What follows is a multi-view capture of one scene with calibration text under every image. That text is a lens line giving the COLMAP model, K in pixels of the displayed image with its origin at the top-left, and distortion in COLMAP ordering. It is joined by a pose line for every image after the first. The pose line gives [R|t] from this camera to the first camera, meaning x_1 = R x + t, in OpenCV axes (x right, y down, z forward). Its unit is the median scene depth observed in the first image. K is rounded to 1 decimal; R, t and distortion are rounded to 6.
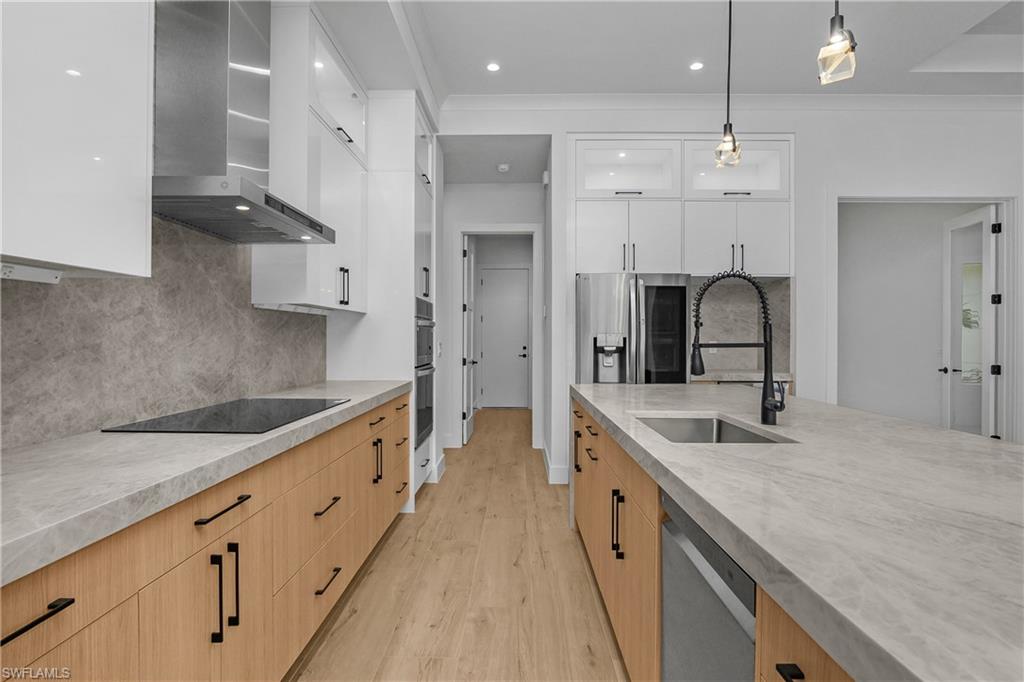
lens RADIAL K [[542.9, 0, 509.7], [0, 542.9, 340.3], [0, 0, 1]] dist [-0.024348, 0.001656]
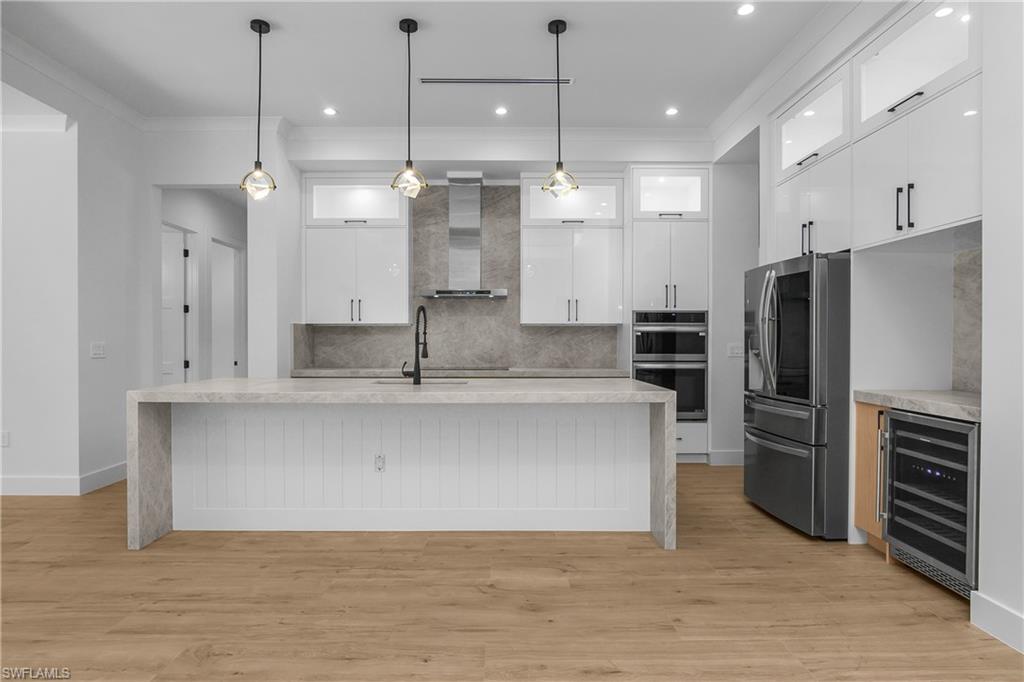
lens RADIAL K [[542.9, 0, 504.5], [0, 542.9, 343.7], [0, 0, 1]] dist [-0.024348, 0.001656]
pose [[0.017150, 0.004663, -0.999842, 2.041189], [-0.003548, 0.999983, 0.004603, -0.000053], [0.999847, 0.003469, 0.017166, 1.086375]]
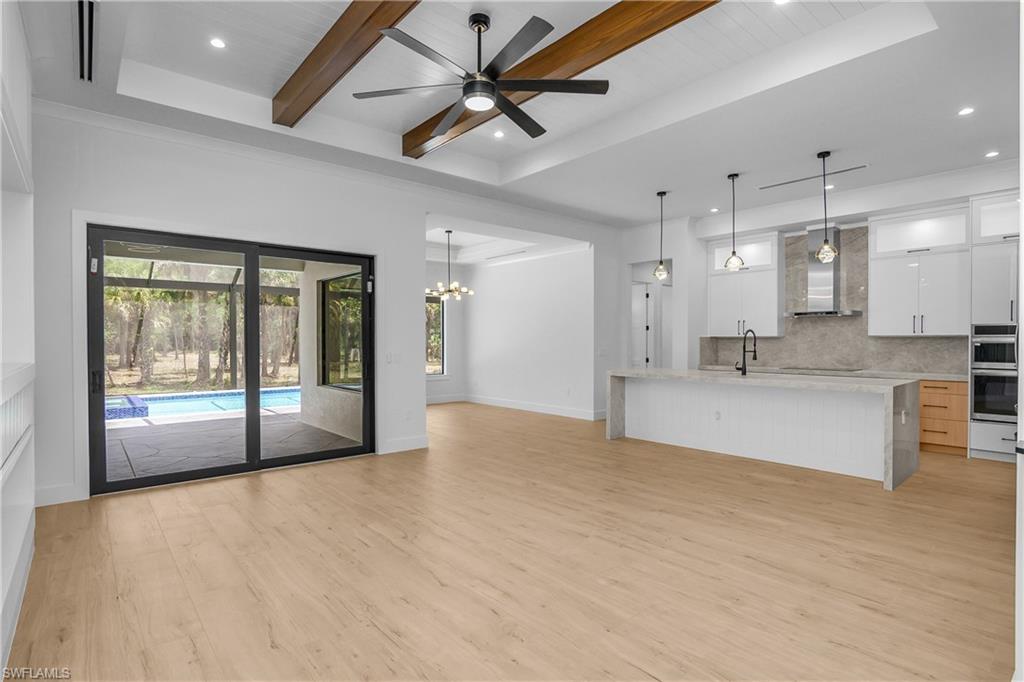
lens RADIAL K [[509.5, 0, 507.4], [0, 509.5, 345.5], [0, 0, 1]] dist [-0.024083, 0.005133]
pose [[-0.759608, 0.003971, -0.650369, 3.079693], [-0.003950, 0.999935, 0.010718, -0.046474], [0.650370, 0.010710, -0.759542, 2.073669]]
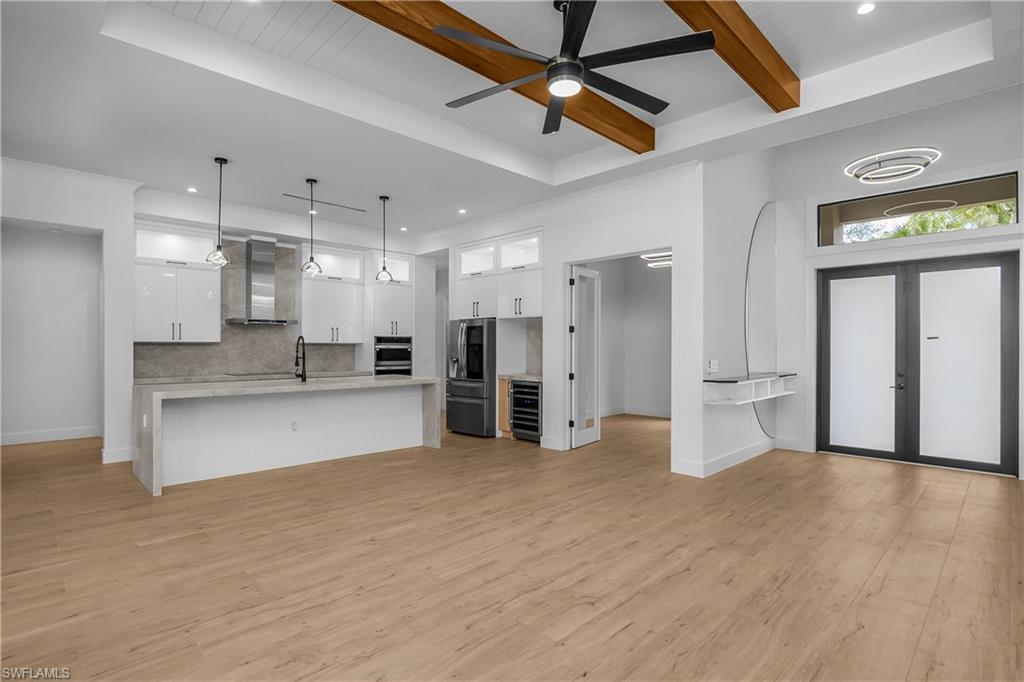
lens RADIAL K [[509.5, 0, 498.4], [0, 509.5, 346.2], [0, 0, 1]] dist [-0.024083, 0.005133]
pose [[0.700490, -0.000923, -0.713661, 3.015388], [-0.003473, 0.999983, -0.004703, -0.044809], [0.713654, 0.005773, 0.700475, -0.290390]]
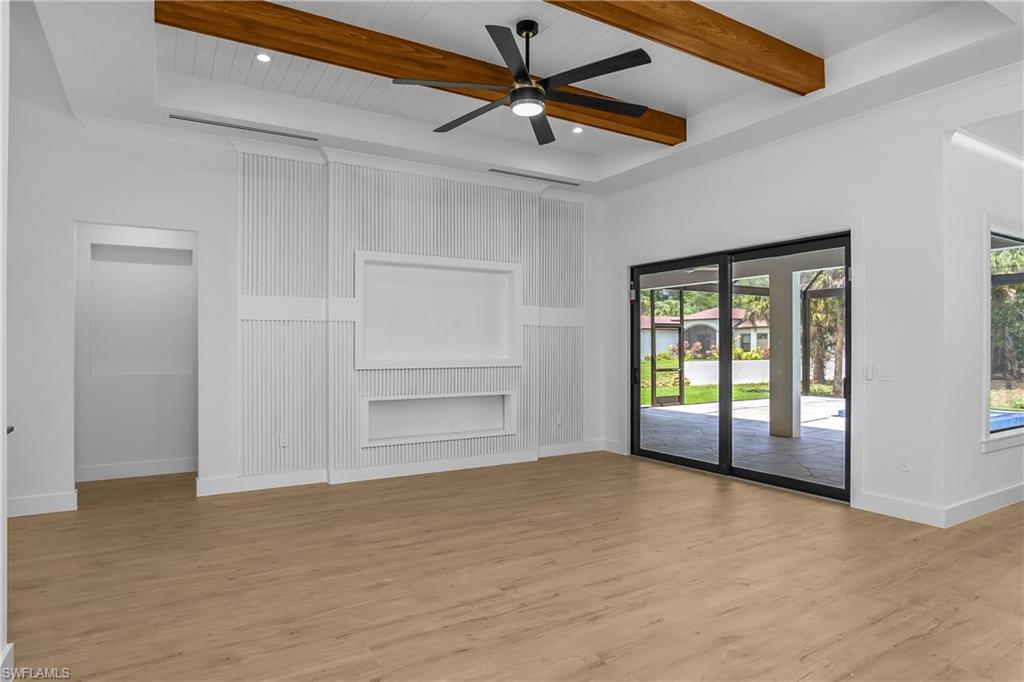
lens RADIAL K [[559.6, 0, 498.6], [0, 559.6, 316.0], [0, 0, 1]] dist [-0.021443, -0.003423]
pose [[-0.513378, 0.048603, 0.856785, 0.721378], [0.002765, 0.998483, -0.054984, -0.034794], [-0.858158, -0.025858, -0.512734, 1.779720]]
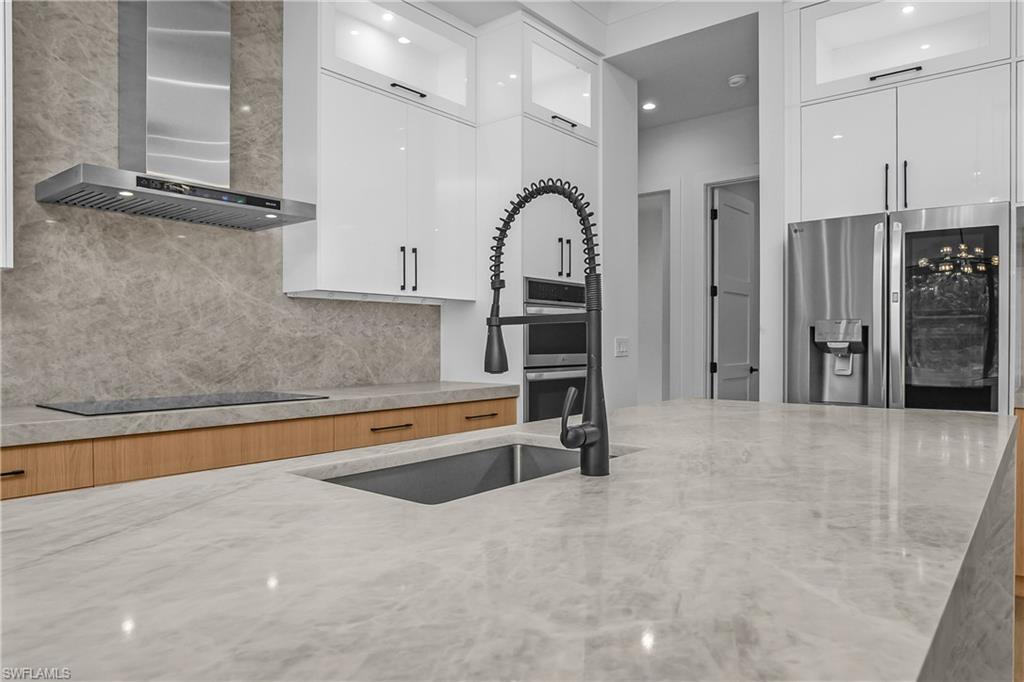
lens RADIAL K [[678.4, 0, 504.3], [0, 678.4, 351.1], [0, 0, 1]] dist [-0.032517, 0.012063]
pose [[0.779605, 0.005652, -0.626247, 0.689289], [-0.000563, 0.999965, 0.008323, 0.030167], [0.626272, -0.006136, 0.779581, 0.379610]]
